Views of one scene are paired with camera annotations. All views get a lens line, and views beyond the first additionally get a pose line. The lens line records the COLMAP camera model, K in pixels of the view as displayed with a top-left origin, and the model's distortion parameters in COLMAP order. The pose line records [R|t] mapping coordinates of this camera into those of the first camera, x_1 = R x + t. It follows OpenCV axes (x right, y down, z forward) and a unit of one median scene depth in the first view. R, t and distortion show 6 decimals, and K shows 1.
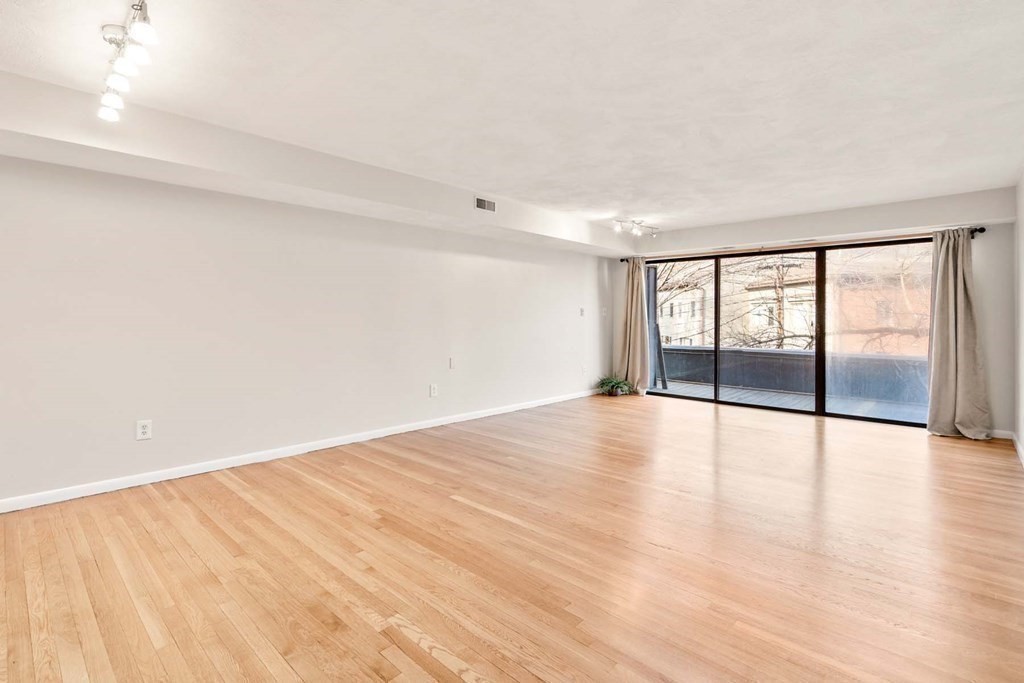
lens RADIAL K [[486.1, 0, 512.1], [0, 486.1, 310.8], [0, 0, 1]] dist [0.000236, 0.000201]
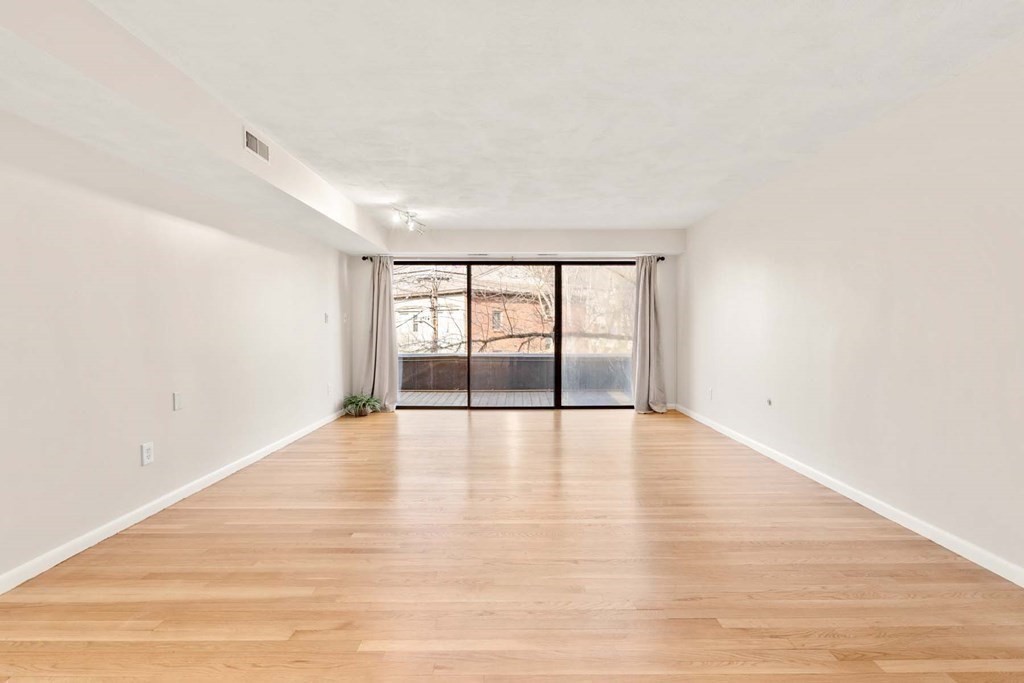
lens RADIAL K [[465.7, 0, 506.5], [0, 465.7, 333.5], [0, 0, 1]] dist [0.001119, 0.000251]
pose [[0.729462, -0.017340, 0.683802, -0.195524], [-0.005040, 0.999515, 0.030723, 0.003848], [-0.684003, -0.025858, 0.729021, 0.275668]]
